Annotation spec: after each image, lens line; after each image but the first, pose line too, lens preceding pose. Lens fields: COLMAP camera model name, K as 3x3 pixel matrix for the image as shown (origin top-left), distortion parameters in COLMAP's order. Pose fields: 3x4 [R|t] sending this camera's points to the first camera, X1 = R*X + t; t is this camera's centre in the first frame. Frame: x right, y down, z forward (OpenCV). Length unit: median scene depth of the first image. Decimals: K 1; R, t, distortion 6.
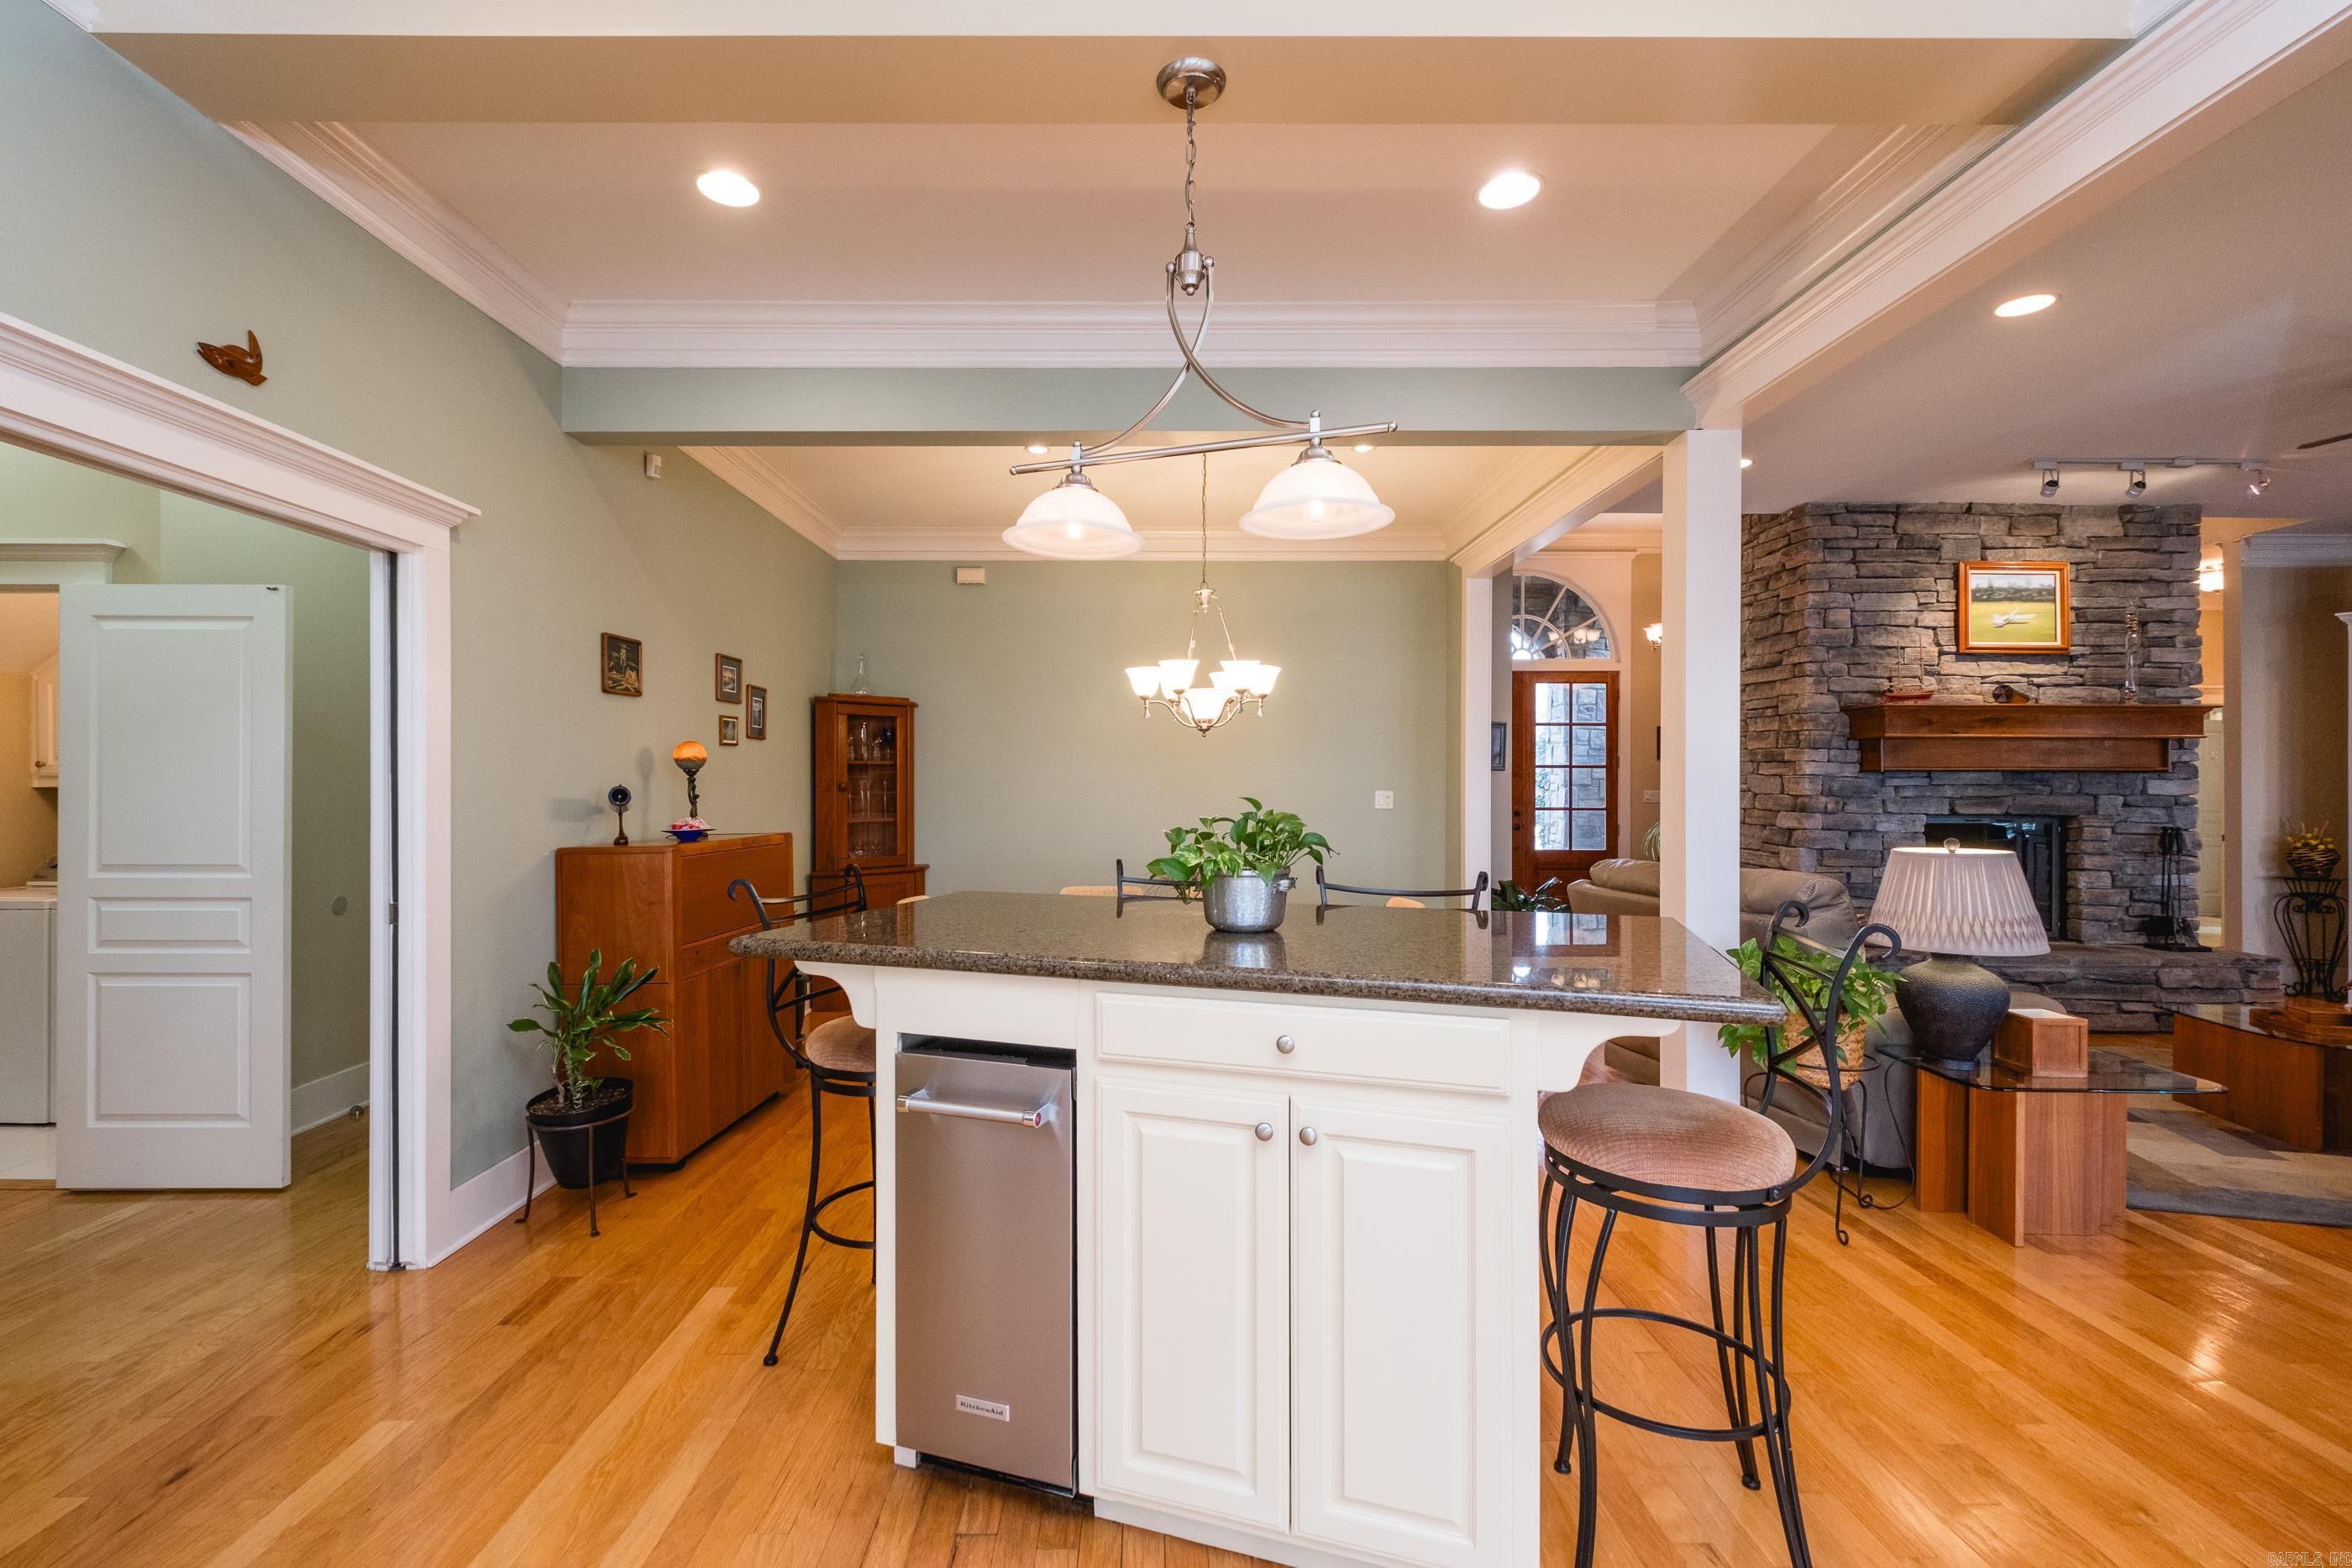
lens RADIAL K [[1024.7, 0, 1159.1], [0, 1024.7, 785.7], [0, 0, 1]] dist [-0.003886, -0.000652]
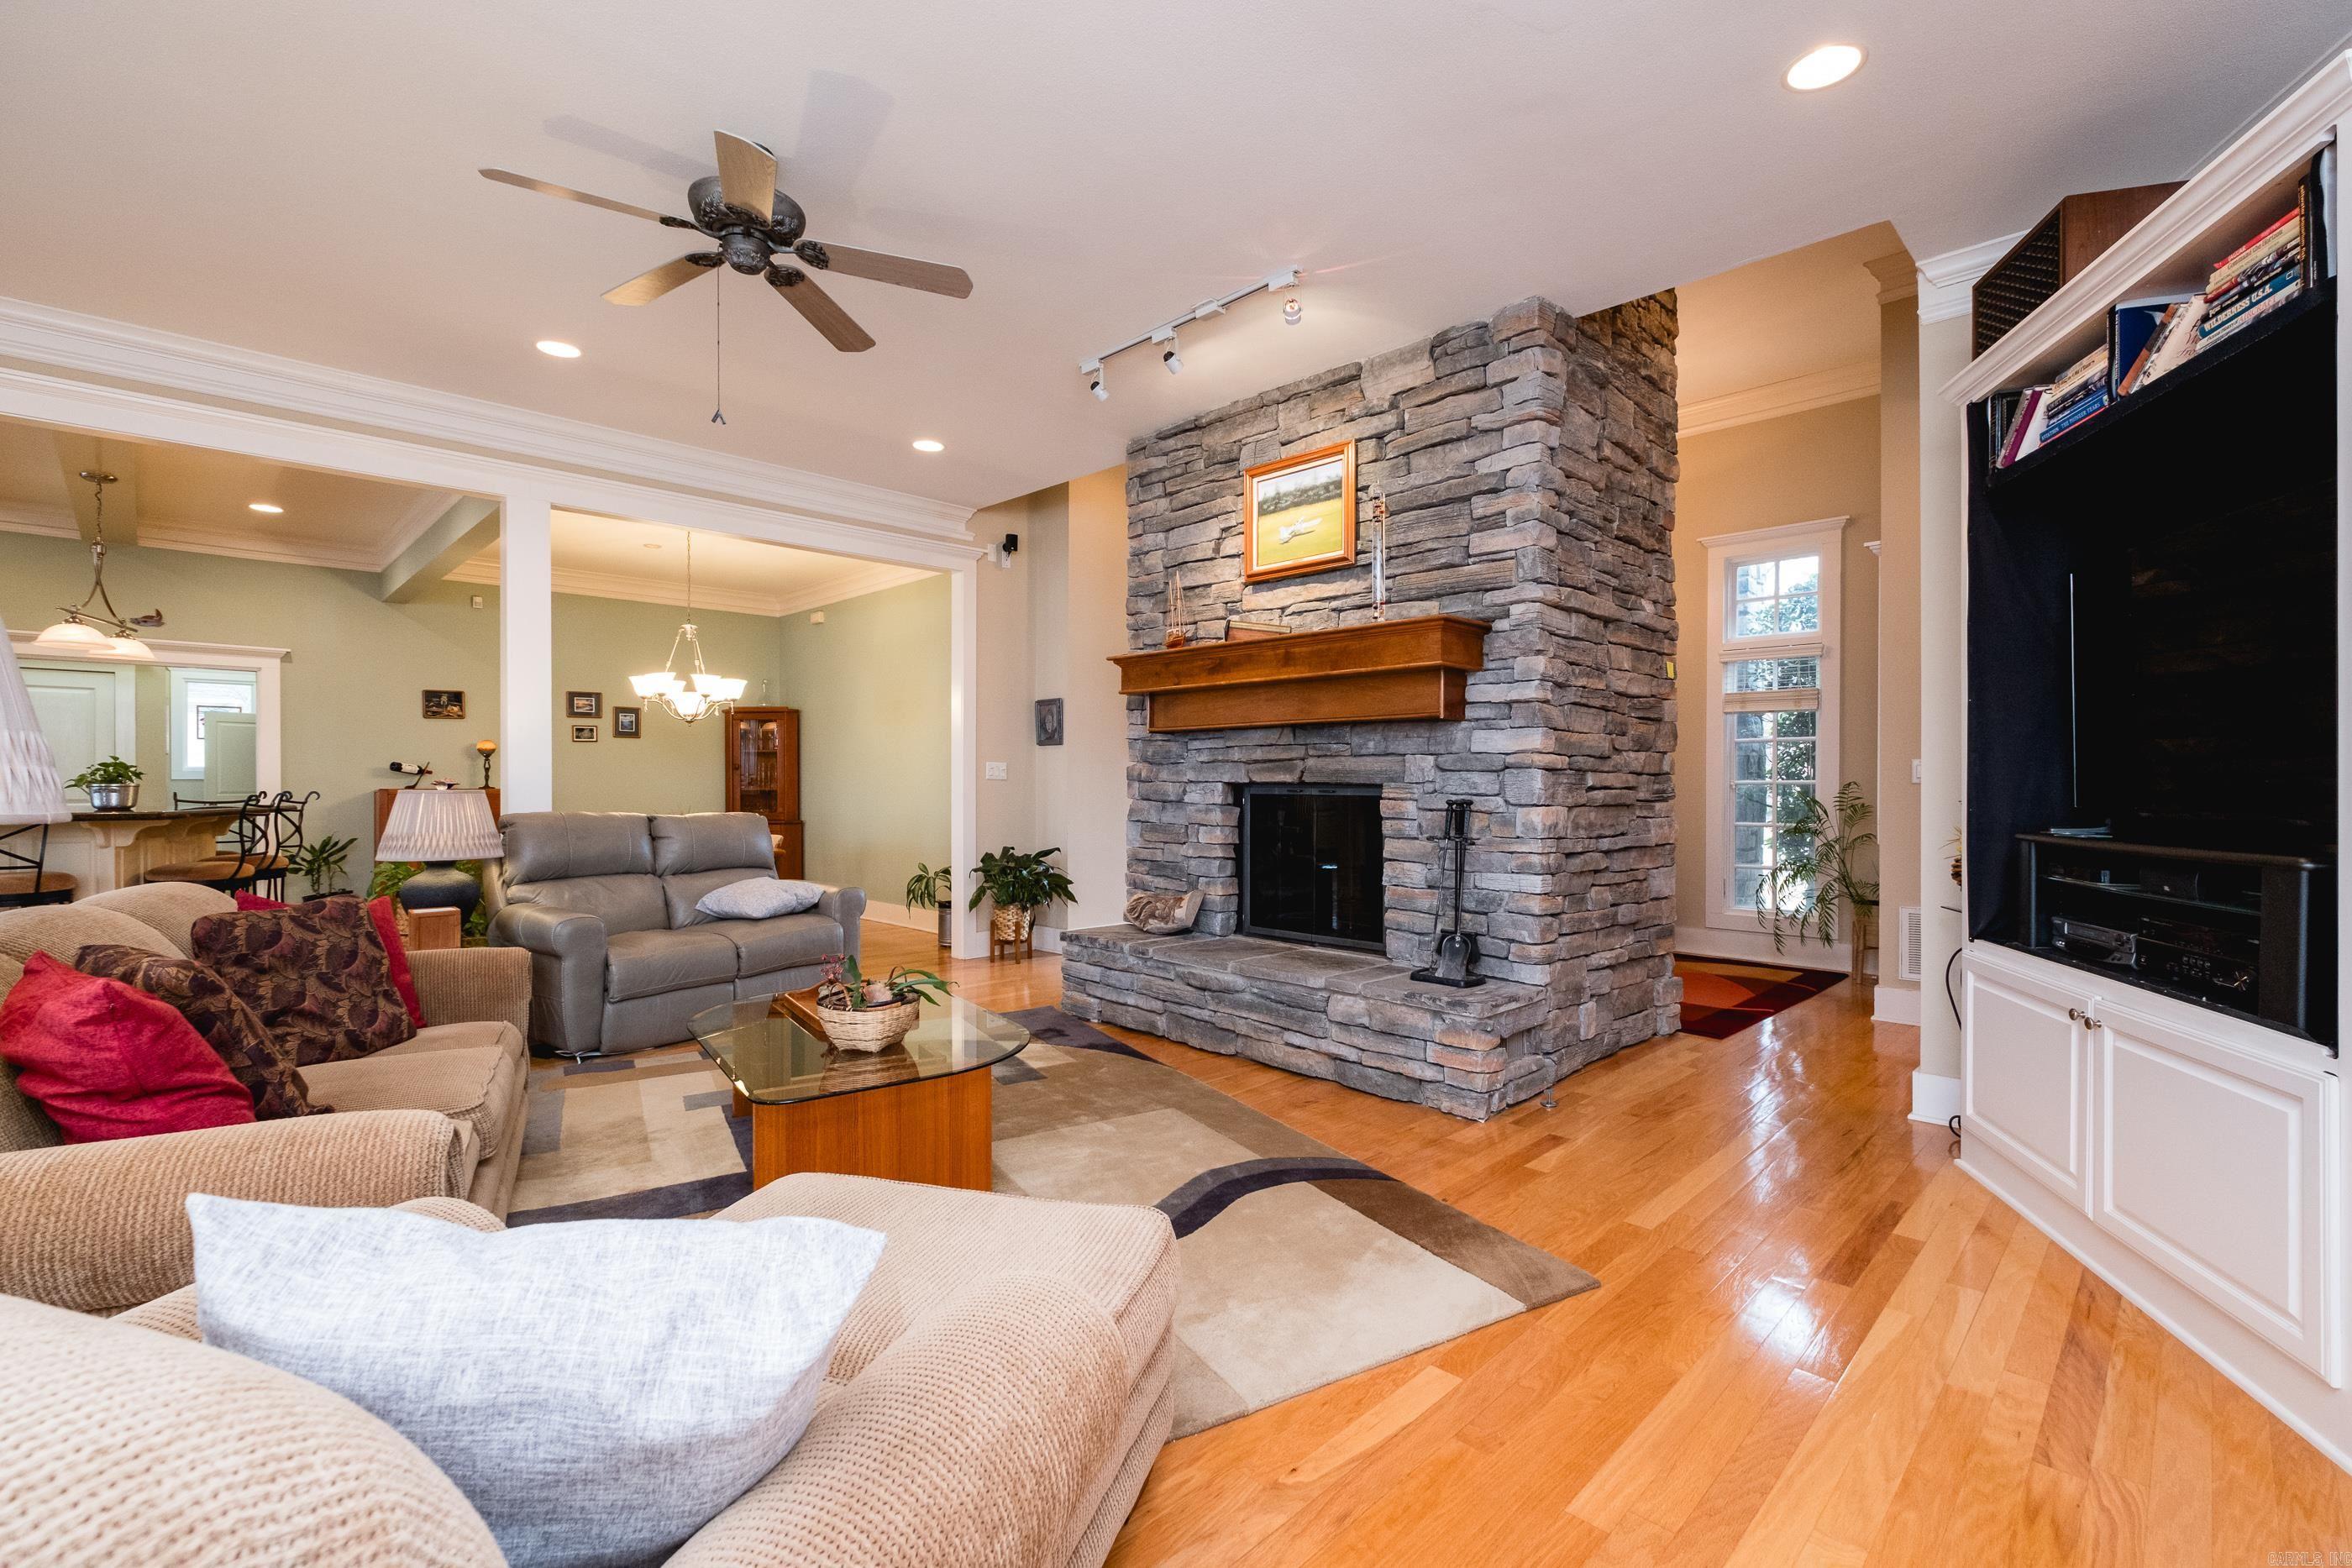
lens RADIAL K [[1040.5, 0, 1176.0], [0, 1040.5, 784.0], [0, 0, 1]] dist [0.005455, -0.000407]
pose [[0.702810, -0.001200, -0.711377, 1.328236], [0.000078, 0.999999, -0.001610, 0.030850], [0.711378, 0.001076, 0.702809, 0.379371]]
